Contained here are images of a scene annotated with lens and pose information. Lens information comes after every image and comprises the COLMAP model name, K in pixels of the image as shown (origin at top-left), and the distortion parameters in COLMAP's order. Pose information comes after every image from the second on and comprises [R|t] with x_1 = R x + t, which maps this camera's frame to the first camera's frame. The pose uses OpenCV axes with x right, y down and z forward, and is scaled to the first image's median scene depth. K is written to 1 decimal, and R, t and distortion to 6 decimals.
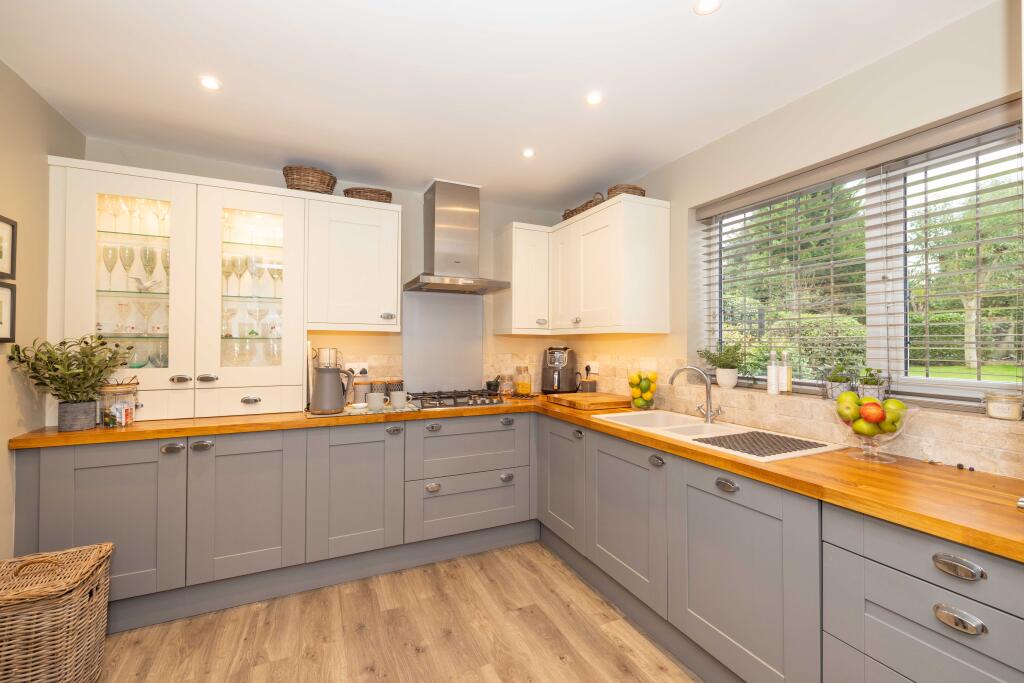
lens RADIAL K [[433.2, 0, 515.6], [0, 433.2, 339.4], [0, 0, 1]] dist [0.001173, 0.000310]
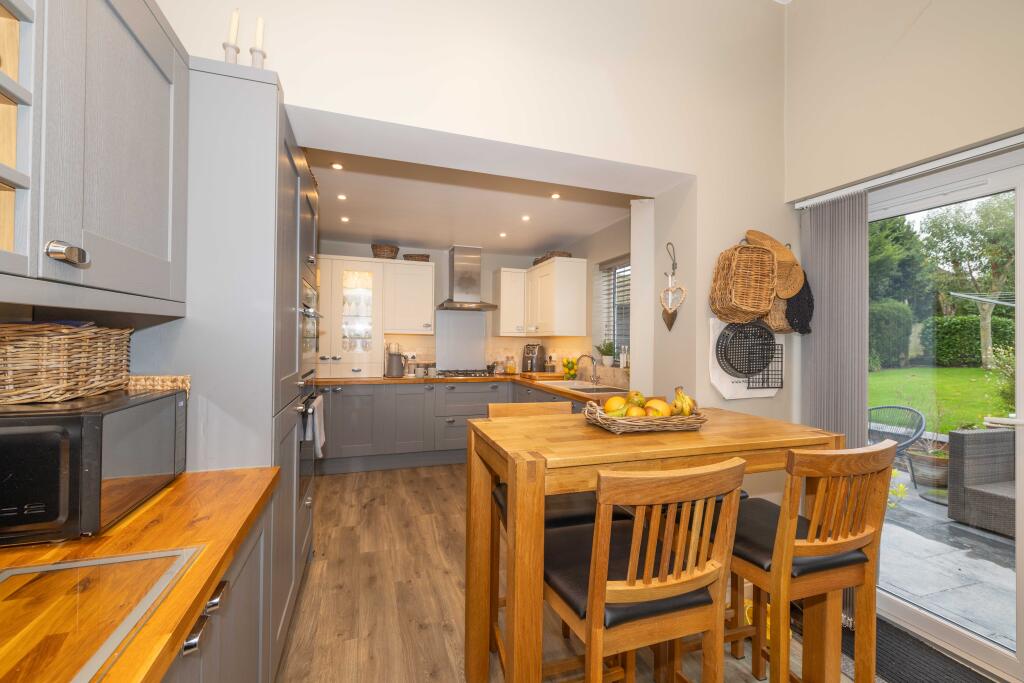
lens RADIAL K [[419.1, 0, 508.3], [0, 419.1, 339.9], [0, 0, 1]] dist [-0.000799, -0.000023]
pose [[0.993221, 0.005679, -0.116106, 0.245033], [-0.005291, 0.999979, 0.003651, -0.002627], [0.116124, -0.003012, 0.993230, -0.690540]]
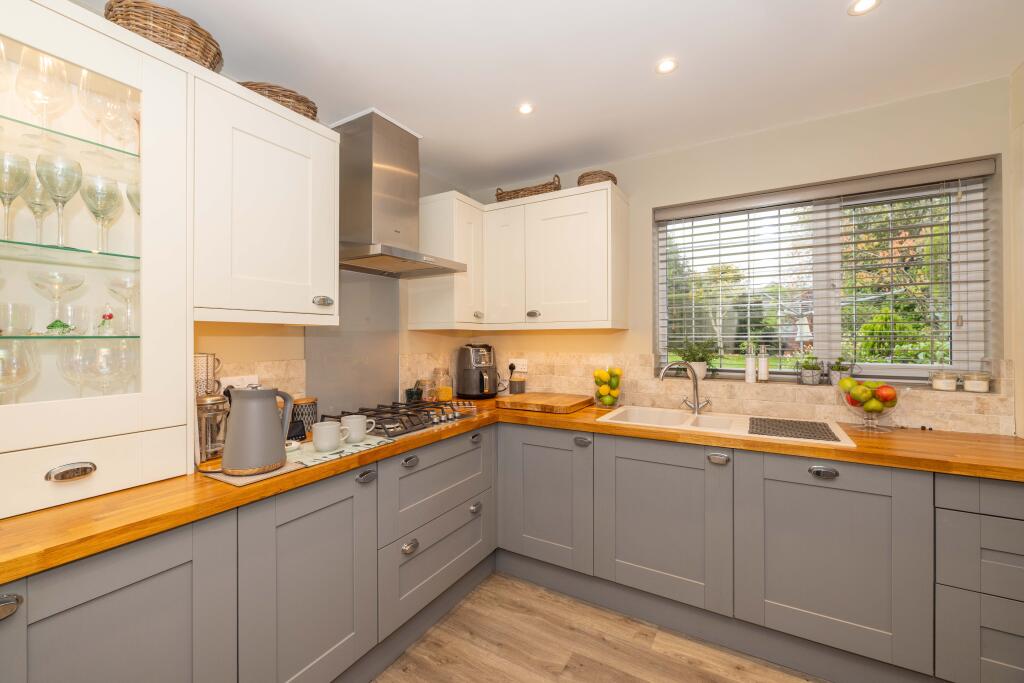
lens RADIAL K [[419.9, 0, 504.0], [0, 419.9, 337.4], [0, 0, 1]] dist [-0.001069, 0.000138]
pose [[0.832416, -0.007607, 0.554099, -0.435591], [0.003665, 0.999959, 0.008222, -0.004056], [-0.554139, -0.004814, 0.832410, 0.345438]]
